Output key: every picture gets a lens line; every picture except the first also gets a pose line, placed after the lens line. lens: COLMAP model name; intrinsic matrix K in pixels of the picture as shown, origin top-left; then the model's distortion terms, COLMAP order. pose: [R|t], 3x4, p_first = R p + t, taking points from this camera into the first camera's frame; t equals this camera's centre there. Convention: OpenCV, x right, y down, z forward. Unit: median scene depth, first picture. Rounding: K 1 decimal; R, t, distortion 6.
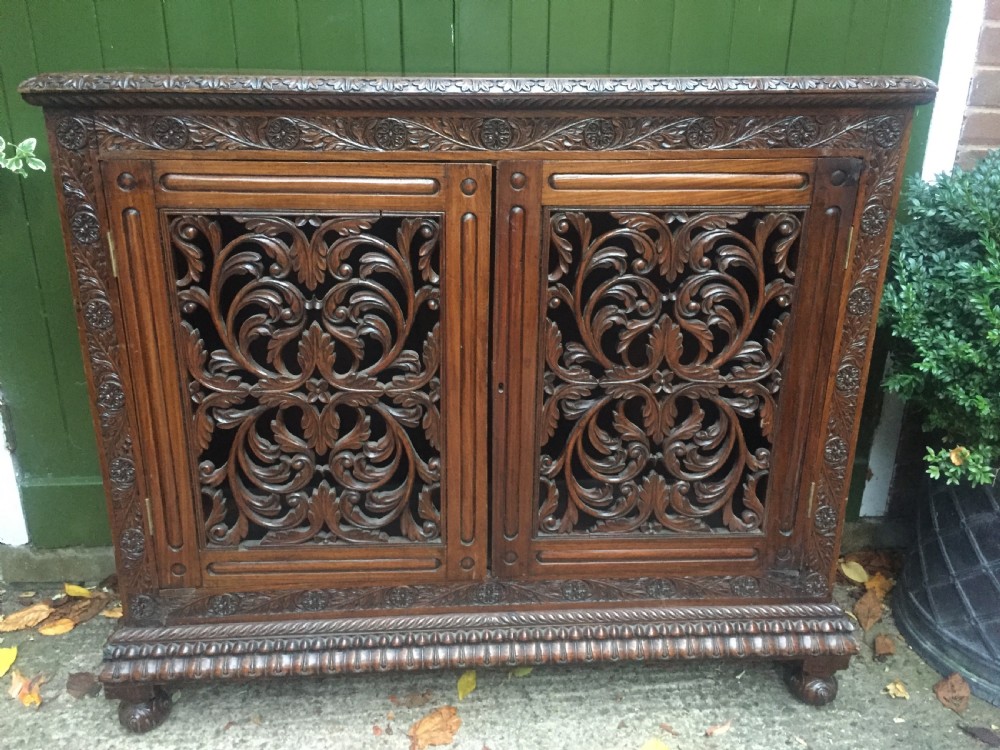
lens RADIAL K [[859.7, 0, 499.8], [0, 859.7, 371.2], [0, 0, 1]] dist [0.088169, -0.124823]
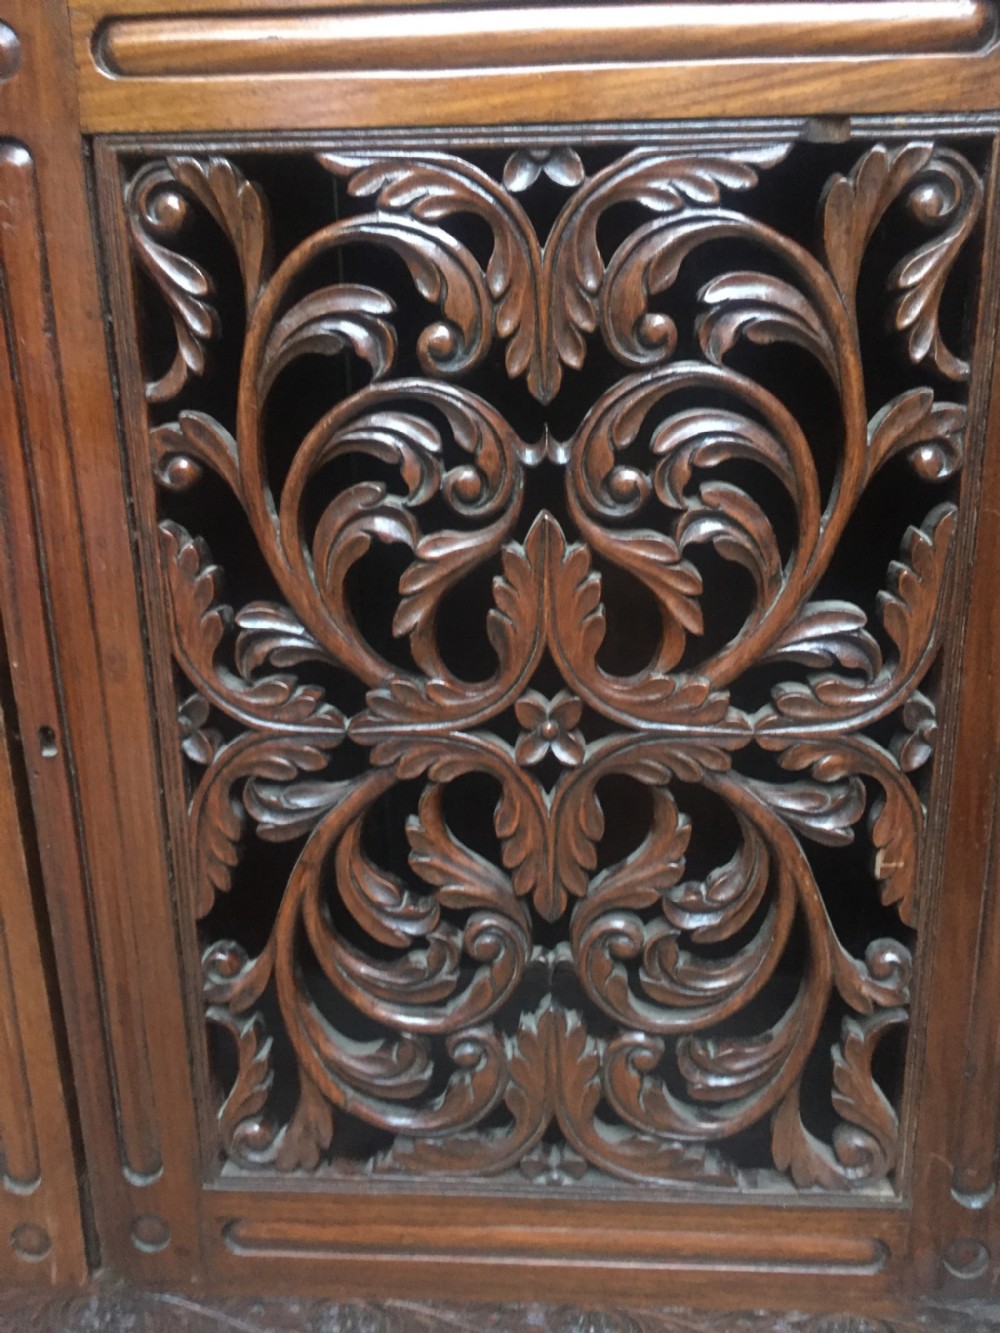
lens RADIAL K [[1151.0, 0, 497.3], [0, 1151.0, 670.3], [0, 0, 1]] dist [0.082332, -0.123849]
pose [[0.991734, 0.003487, -0.128265, 0.220974], [-0.009761, 0.998784, -0.048316, 0.011370], [0.127941, 0.049169, 0.990562, 0.564619]]
